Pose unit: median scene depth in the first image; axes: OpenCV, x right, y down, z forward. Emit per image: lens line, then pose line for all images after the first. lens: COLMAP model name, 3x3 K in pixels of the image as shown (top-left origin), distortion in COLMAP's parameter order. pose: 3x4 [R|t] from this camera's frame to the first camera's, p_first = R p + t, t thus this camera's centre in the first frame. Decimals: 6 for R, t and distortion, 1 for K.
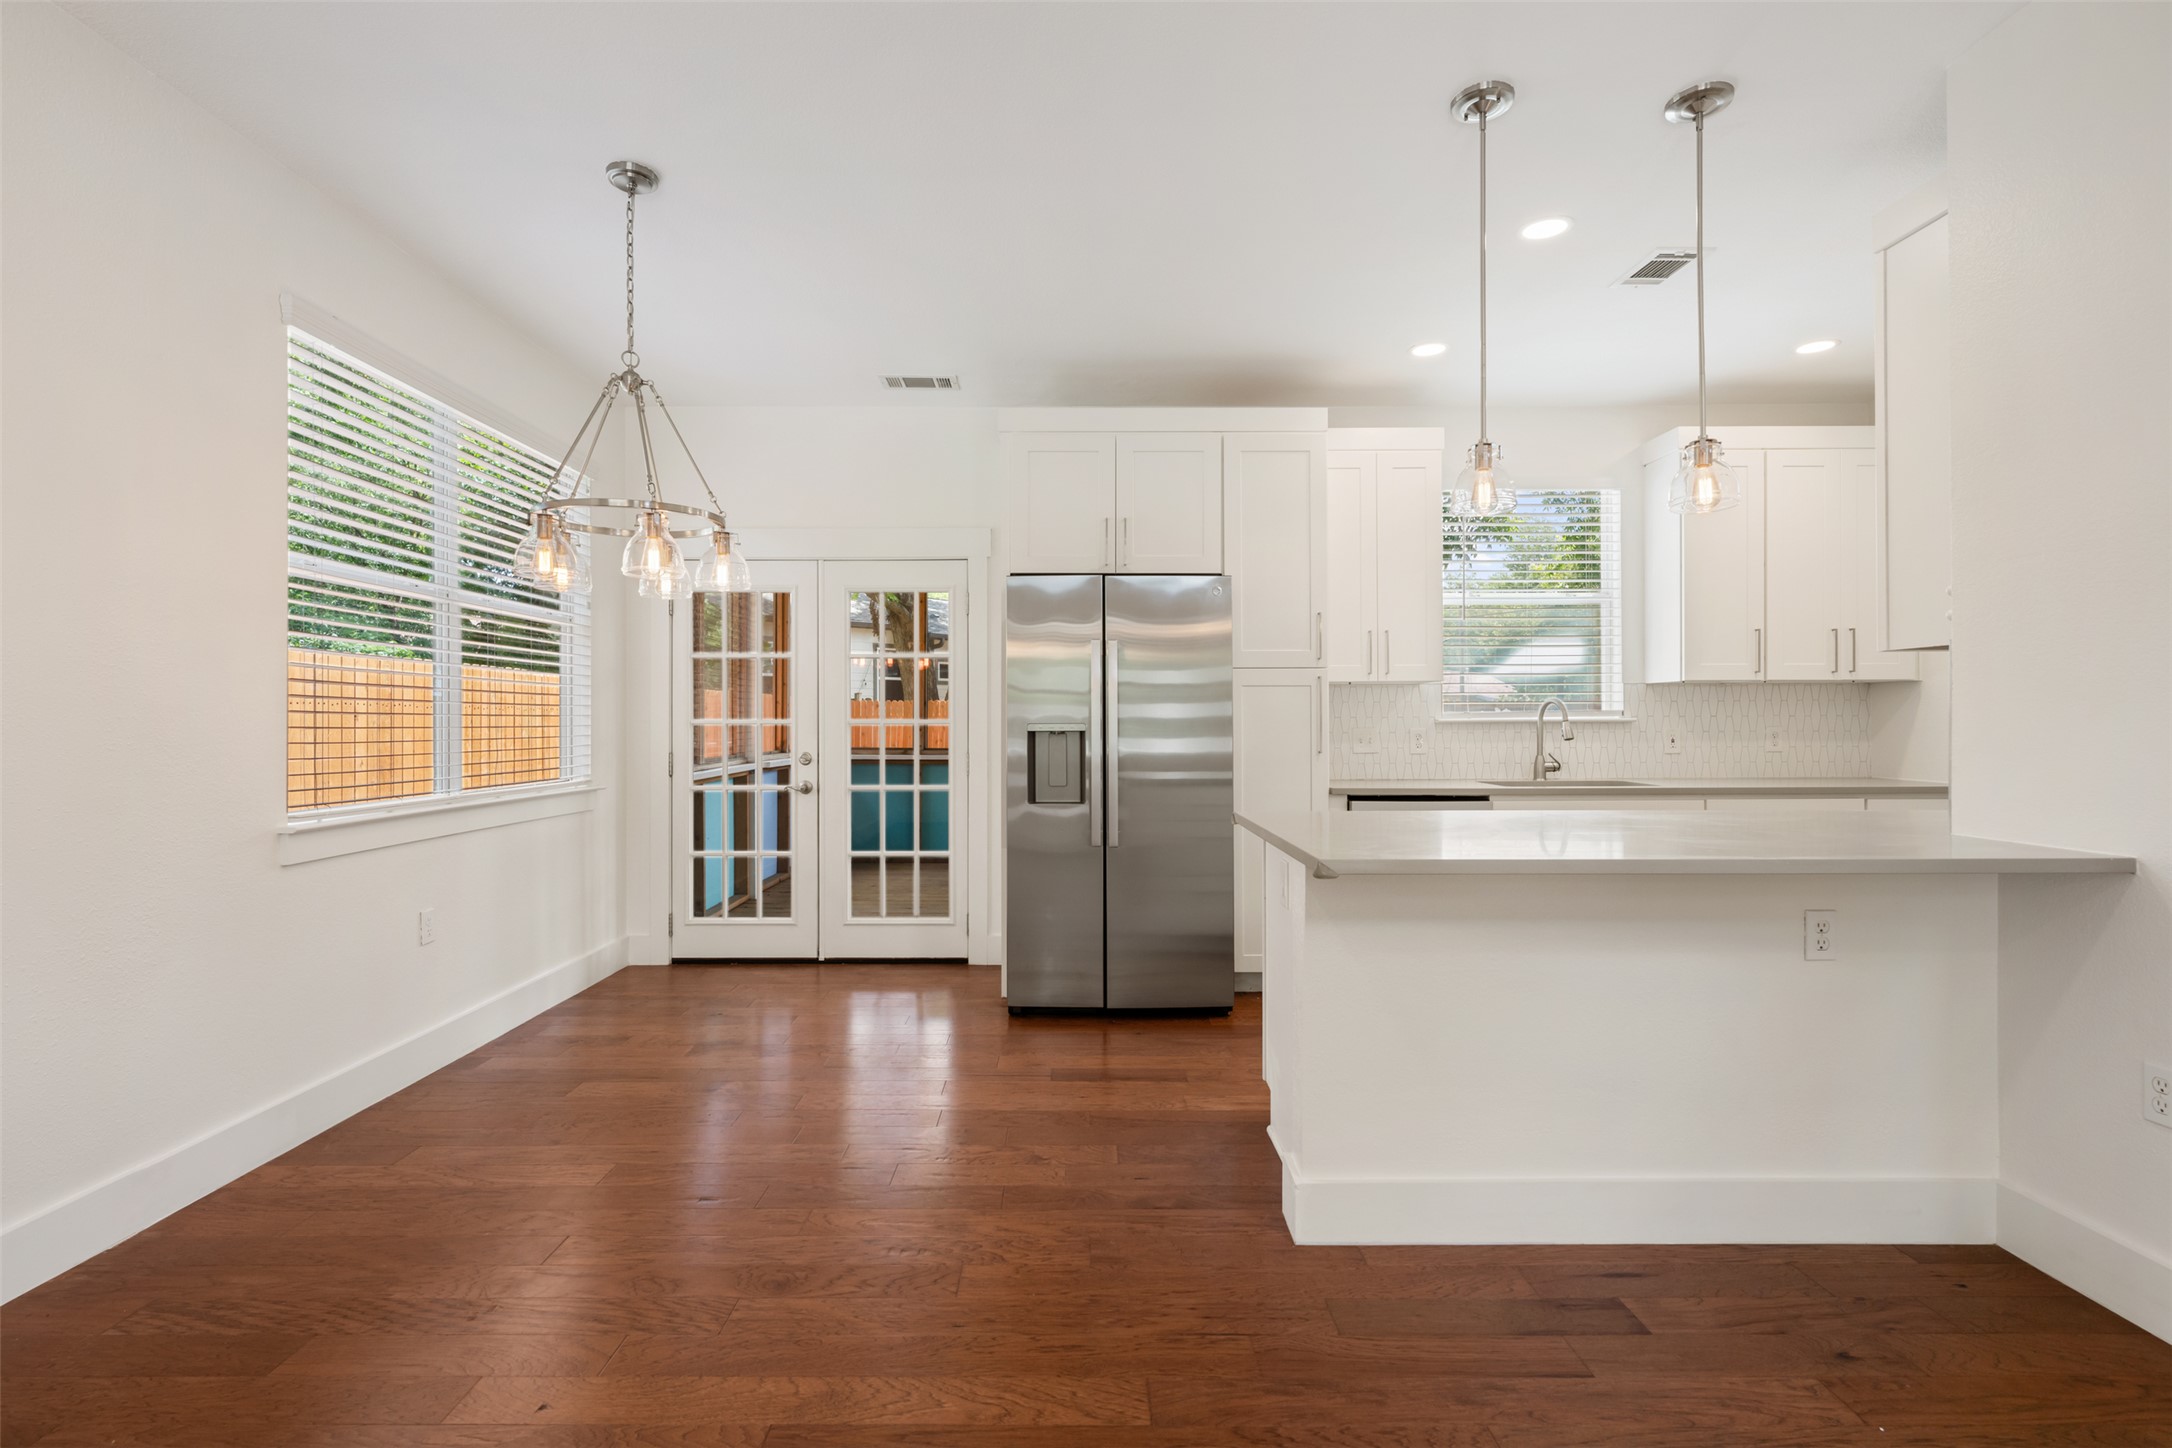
lens RADIAL K [[1016.4, 0, 1073.7], [0, 1016.4, 721.3], [0, 0, 1]] dist [-0.000805, 0.000528]
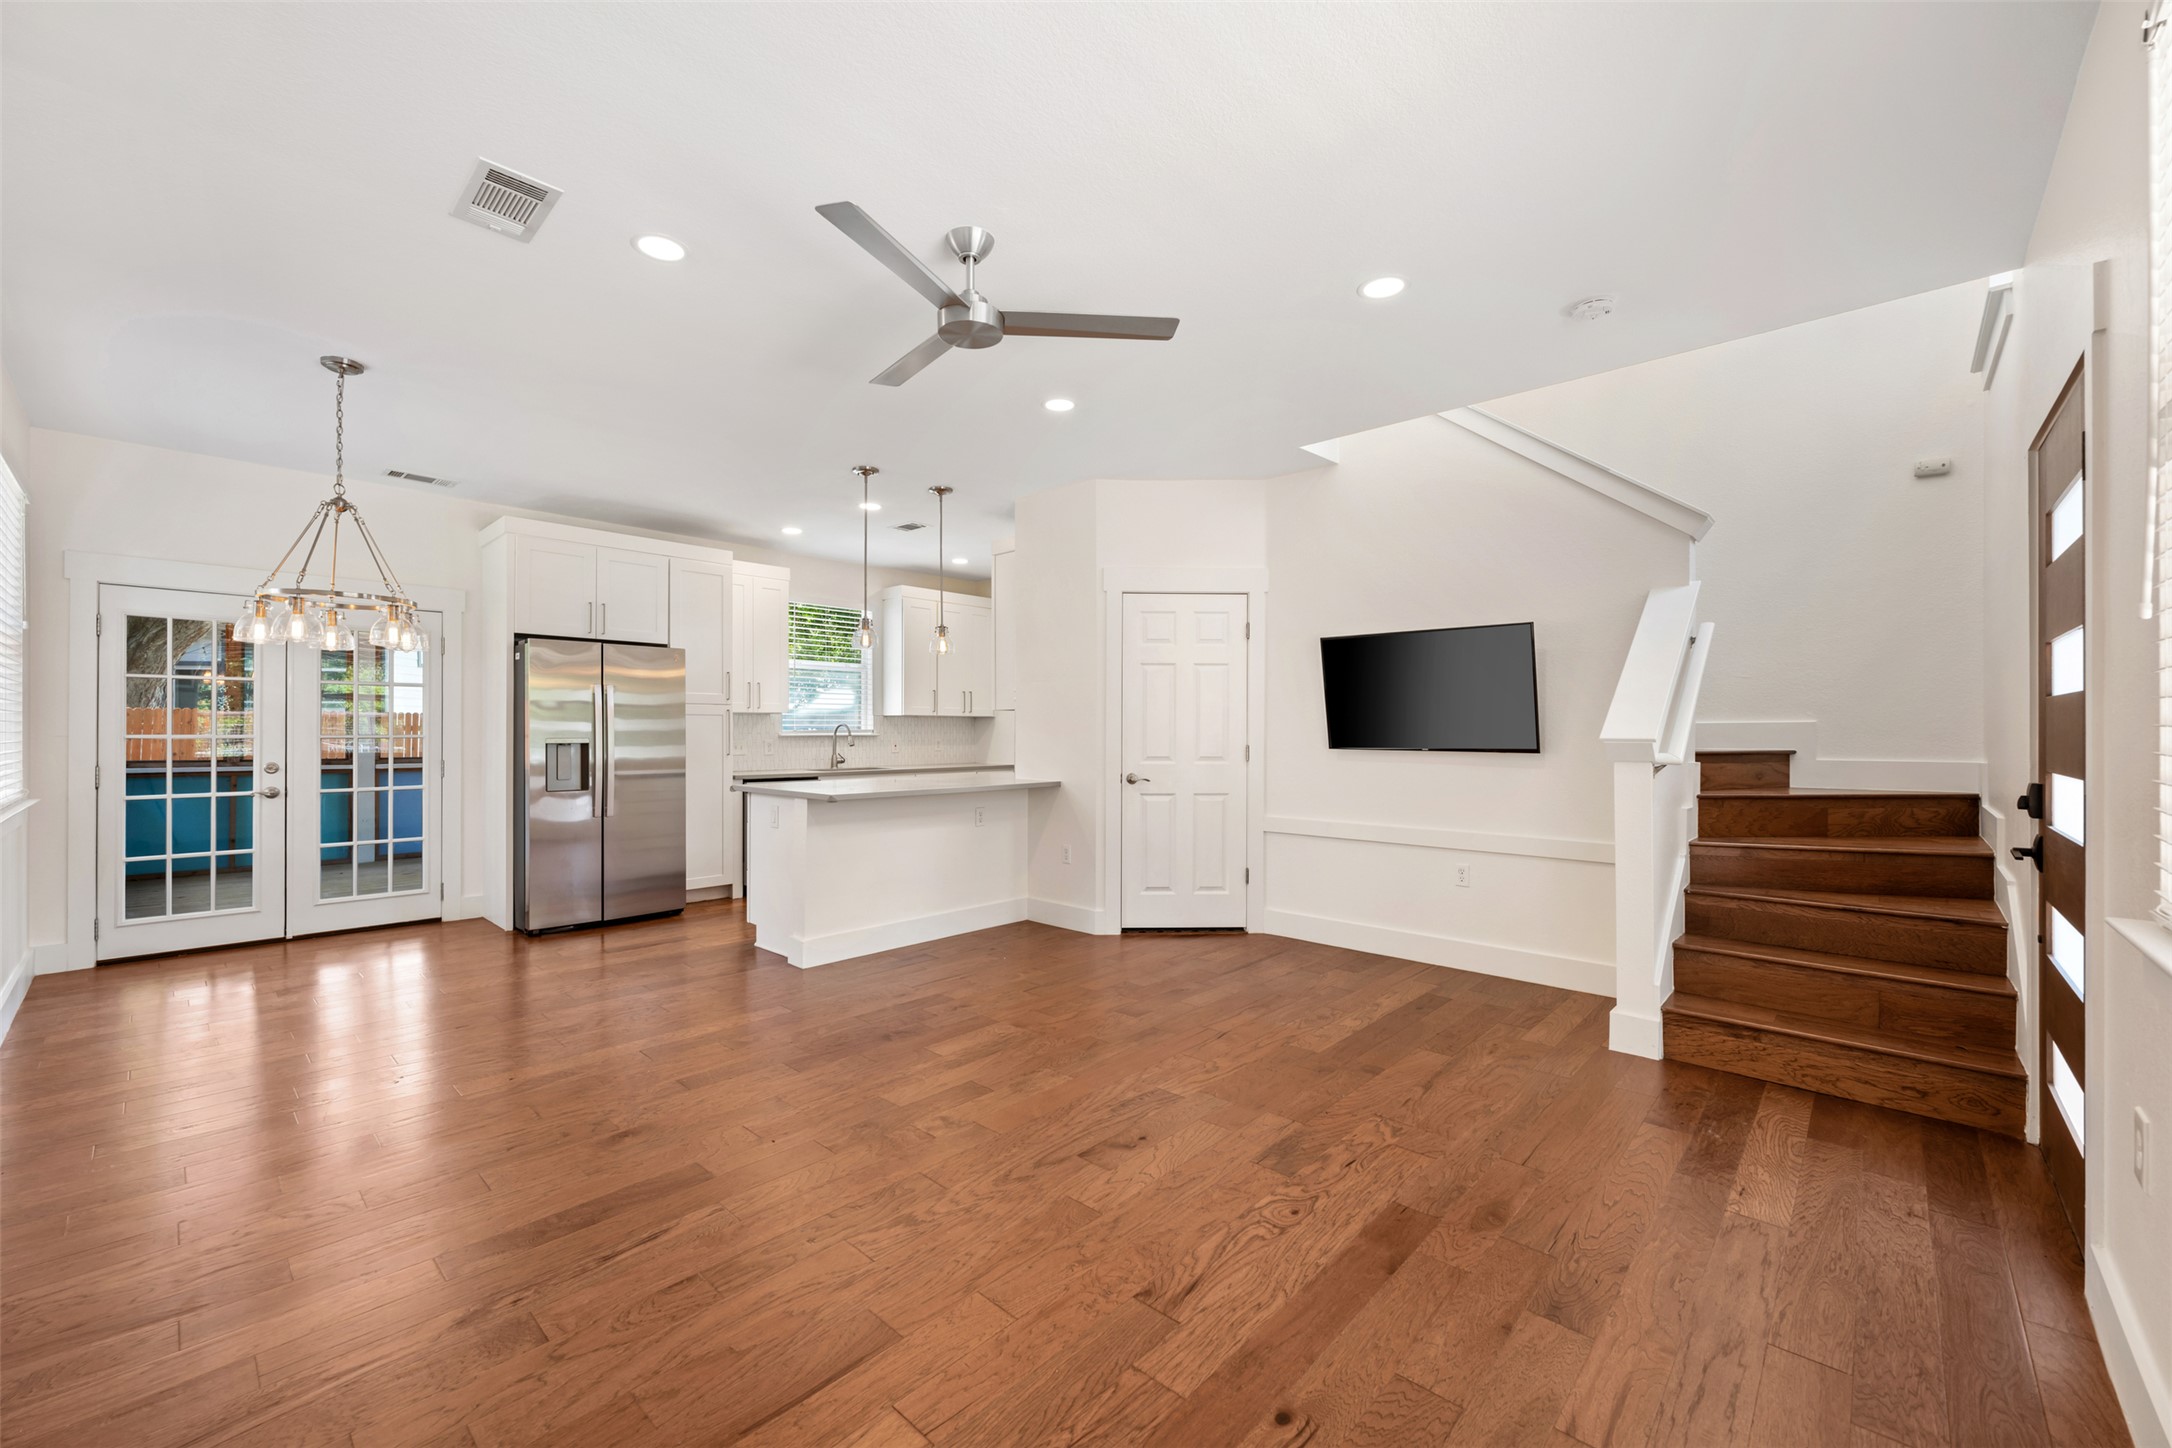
lens RADIAL K [[861.1, 0, 1080.5], [0, 861.1, 724.5], [0, 0, 1]] dist [-0.002387, 0.000497]
pose [[0.681772, 0.008781, 0.731512, -0.377263], [-0.004125, 0.999958, -0.008158, -0.009689], [-0.731553, 0.002544, 0.681780, -0.376772]]
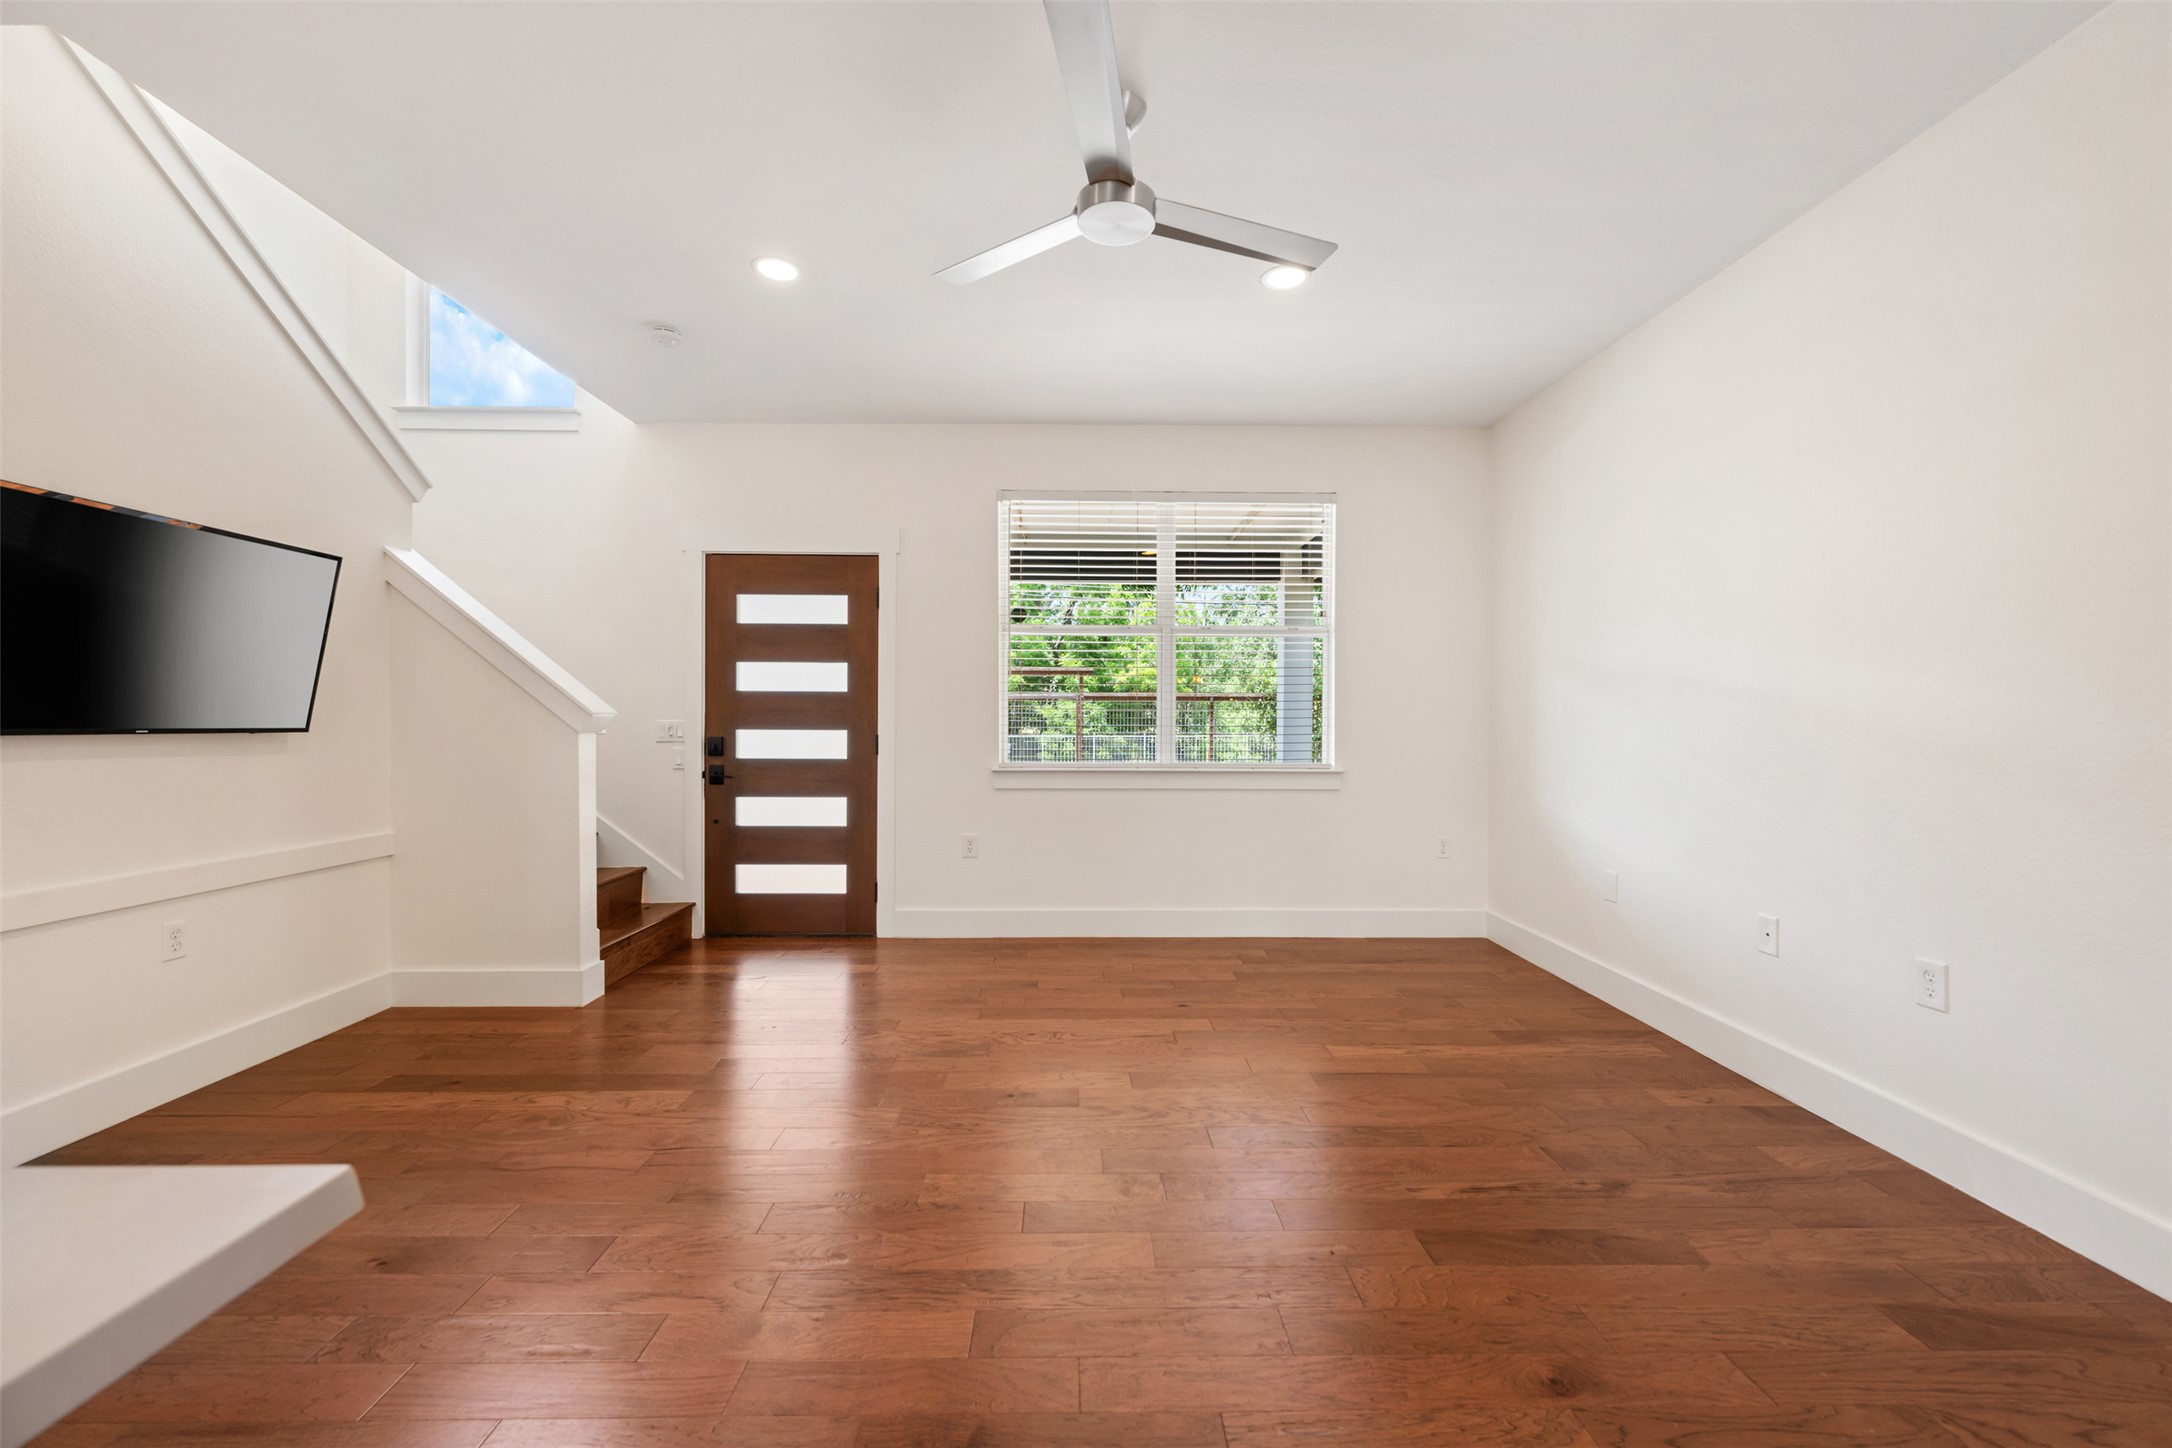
lens RADIAL K [[861.1, 0, 1082.0], [0, 861.1, 720.4], [0, 0, 1]] dist [-0.002387, 0.000497]
pose [[-0.999872, -0.001447, -0.015903, 0.013240], [-0.001412, 0.999997, -0.002181, 0.001851], [0.015906, -0.002158, -0.999871, 0.535072]]
